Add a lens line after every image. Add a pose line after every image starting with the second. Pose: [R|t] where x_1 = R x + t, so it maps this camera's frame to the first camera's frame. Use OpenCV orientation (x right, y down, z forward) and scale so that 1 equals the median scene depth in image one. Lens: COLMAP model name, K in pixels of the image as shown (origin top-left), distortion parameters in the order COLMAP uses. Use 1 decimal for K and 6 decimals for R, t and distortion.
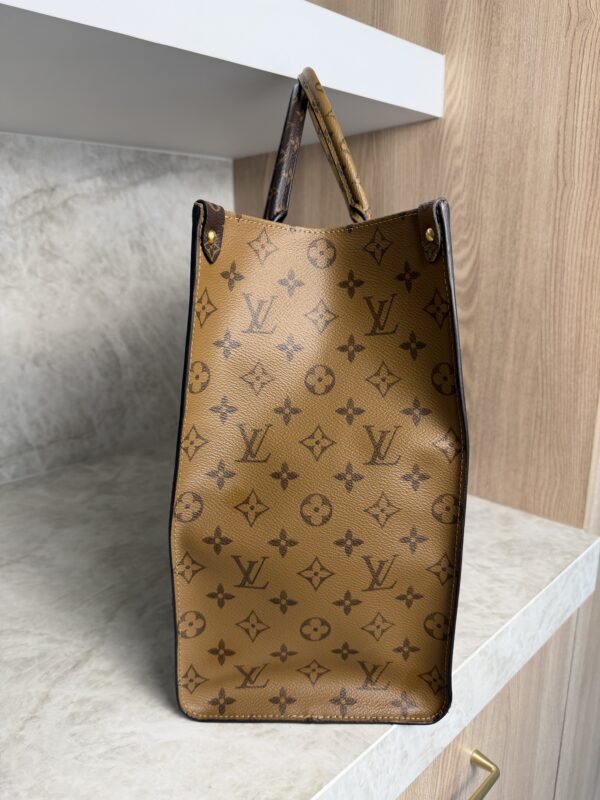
lens RADIAL K [[580.8, 0, 298.2], [0, 580.8, 399.4], [0, 0, 1]] dist [-0.023799, 0.004222]
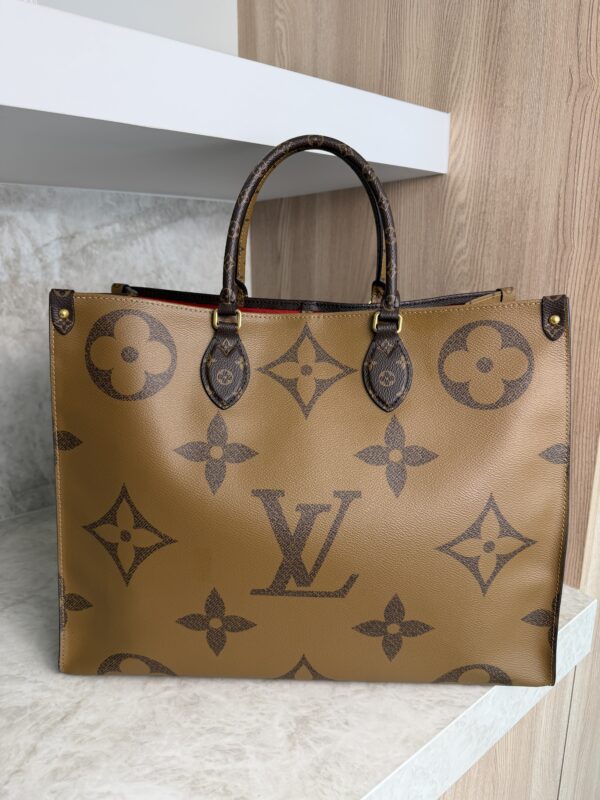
lens RADIAL K [[577.4, 0, 299.2], [0, 577.4, 402.0], [0, 0, 1]] dist [-0.018262, 0.000893]
pose [[0.998263, 0.022790, -0.054324, 0.056512], [-0.023375, 0.999675, -0.010161, -0.074851], [0.054075, 0.011413, 0.998472, -0.017424]]
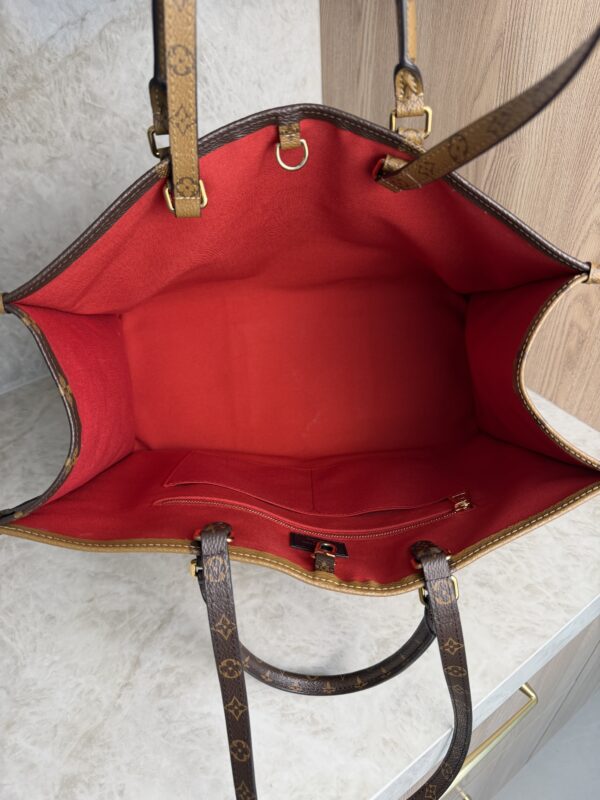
lens RADIAL K [[577.4, 0, 299.2], [0, 577.4, 402.0], [0, 0, 1]] dist [-0.018262, 0.000893]
pose [[0.987146, 0.068896, -0.144210, 0.010623], [0.003790, 0.891970, 0.452078, -0.294270], [0.159778, -0.446814, 0.880243, 0.162223]]
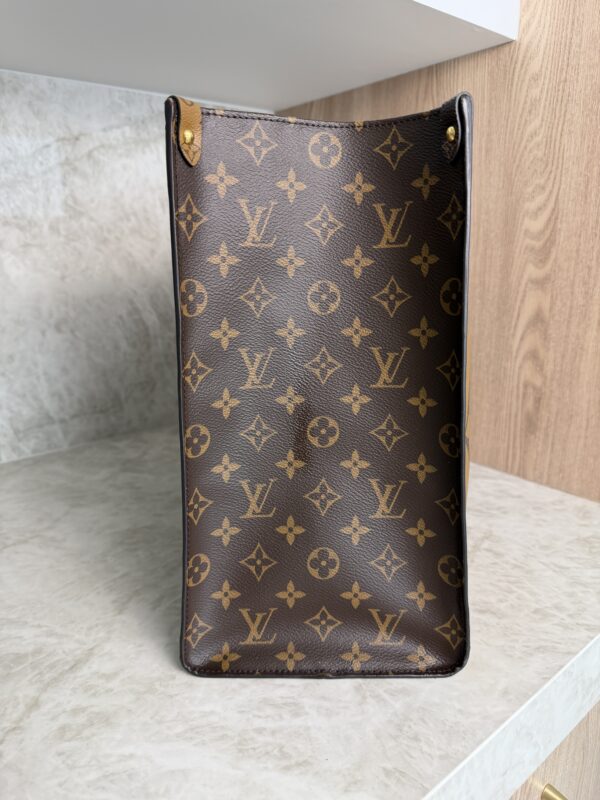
lens RADIAL K [[581.2, 0, 299.0], [0, 581.2, 402.4], [0, 0, 1]] dist [-0.020582, -0.000620]
pose [[0.997338, 0.017452, -0.070802, -0.002519], [-0.016096, 0.999677, 0.019681, 0.035693], [0.071123, -0.018489, 0.997296, 0.124184]]
